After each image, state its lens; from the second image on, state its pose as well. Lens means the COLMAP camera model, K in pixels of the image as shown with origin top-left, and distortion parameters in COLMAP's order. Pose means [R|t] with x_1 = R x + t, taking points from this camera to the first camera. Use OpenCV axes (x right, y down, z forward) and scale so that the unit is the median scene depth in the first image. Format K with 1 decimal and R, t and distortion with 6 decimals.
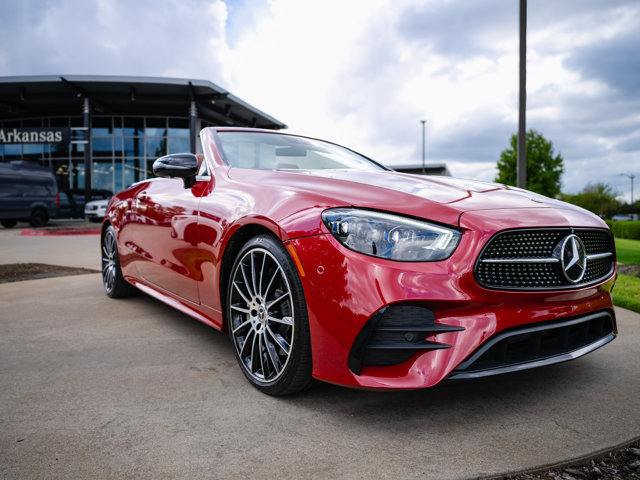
lens RADIAL K [[478.5, 0, 317.4], [0, 478.5, 266.5], [0, 0, 1]] dist [-0.043449, 0.010094]
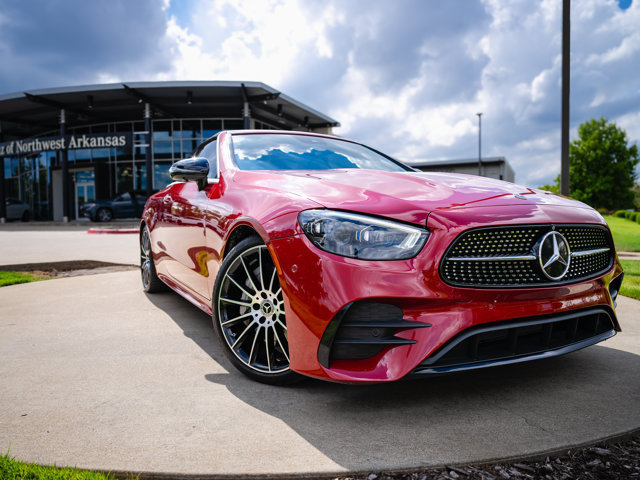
lens RADIAL K [[478.5, 0, 354.3], [0, 478.5, 277.9], [0, 0, 1]] dist [-0.043449, 0.010094]
pose [[0.993612, 0.003601, -0.112791, 0.205823], [0.000325, 0.999395, 0.034769, -0.005291], [0.112848, -0.034584, 0.993010, -0.030191]]
